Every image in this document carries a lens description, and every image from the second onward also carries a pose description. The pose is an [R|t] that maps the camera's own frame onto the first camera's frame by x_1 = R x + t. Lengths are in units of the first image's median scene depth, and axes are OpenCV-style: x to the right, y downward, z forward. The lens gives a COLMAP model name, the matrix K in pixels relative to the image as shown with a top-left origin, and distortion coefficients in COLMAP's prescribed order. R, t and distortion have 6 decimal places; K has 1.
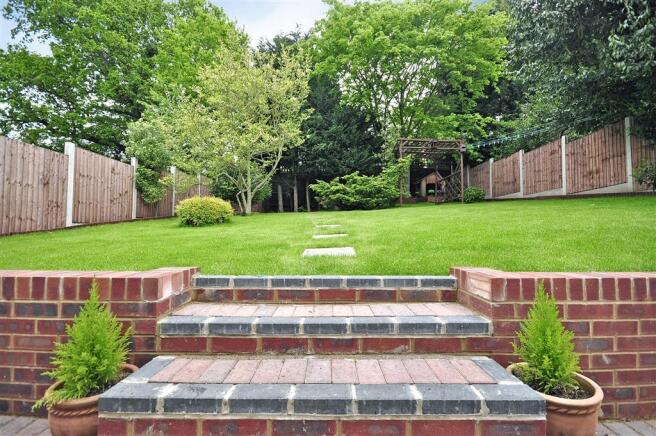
lens RADIAL K [[285.8, 0, 326.2], [0, 285.8, 224.4], [0, 0, 1]] dist [-0.001840, -0.000200]
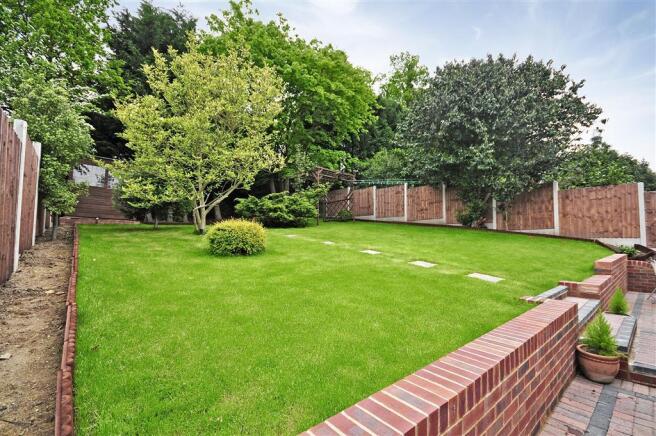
lens RADIAL K [[285.8, 0, 326.2], [0, 285.8, 224.4], [0, 0, 1]] dist [-0.001840, -0.000200]
pose [[0.759099, 0.029353, 0.650314, -0.479174], [-0.022581, 0.999569, -0.018758, -0.044282], [-0.650584, -0.000445, 0.759434, 0.090809]]
